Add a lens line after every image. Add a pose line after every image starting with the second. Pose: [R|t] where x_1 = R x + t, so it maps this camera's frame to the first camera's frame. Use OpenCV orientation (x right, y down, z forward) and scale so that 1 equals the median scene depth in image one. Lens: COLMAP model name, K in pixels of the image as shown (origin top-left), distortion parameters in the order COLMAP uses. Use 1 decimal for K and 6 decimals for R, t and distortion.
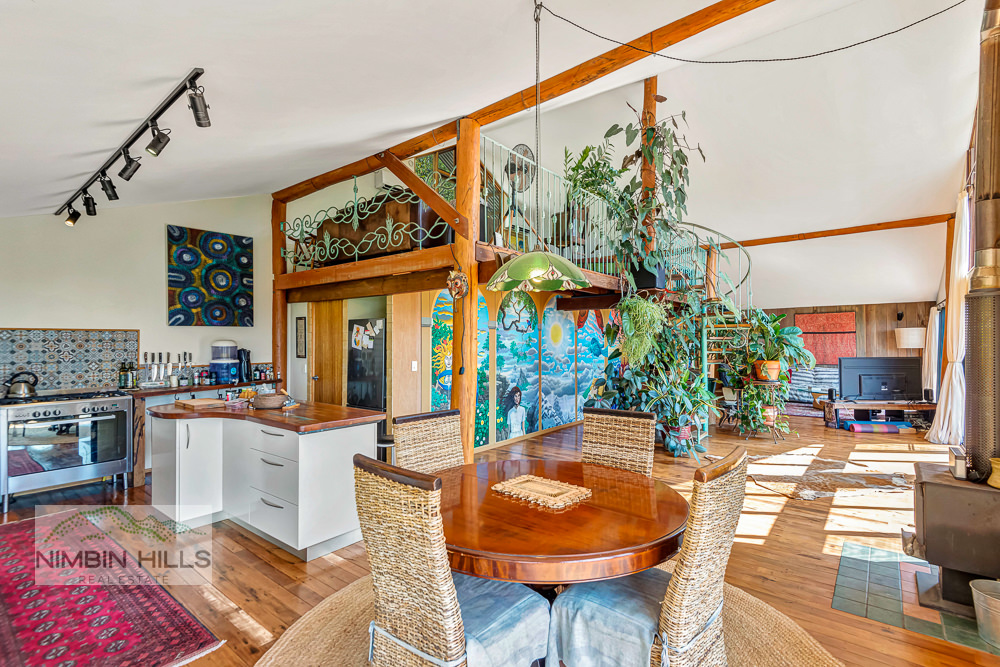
lens RADIAL K [[466.2, 0, 502.5], [0, 466.2, 337.8], [0, 0, 1]] dist [0.003024, 0.000150]
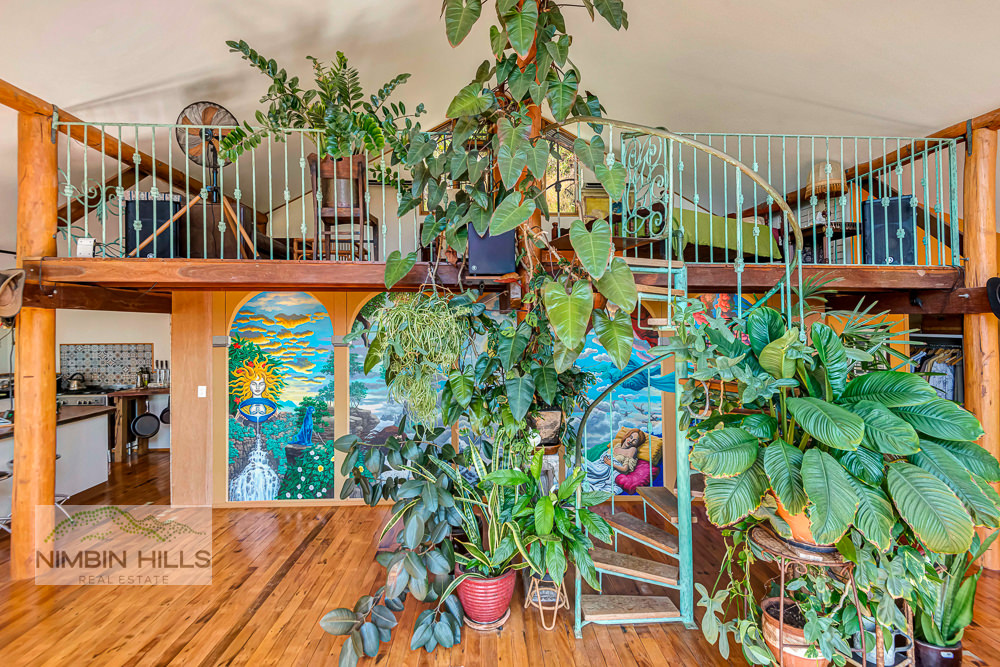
lens RADIAL K [[451.1, 0, 506.0], [0, 451.1, 323.7], [0, 0, 1]] dist [0.027965, -0.000031]
pose [[0.666431, -0.004100, -0.745556, 0.722743], [0.005038, 0.999987, -0.000996, -0.055079], [0.745550, -0.003092, 0.666442, 0.729998]]
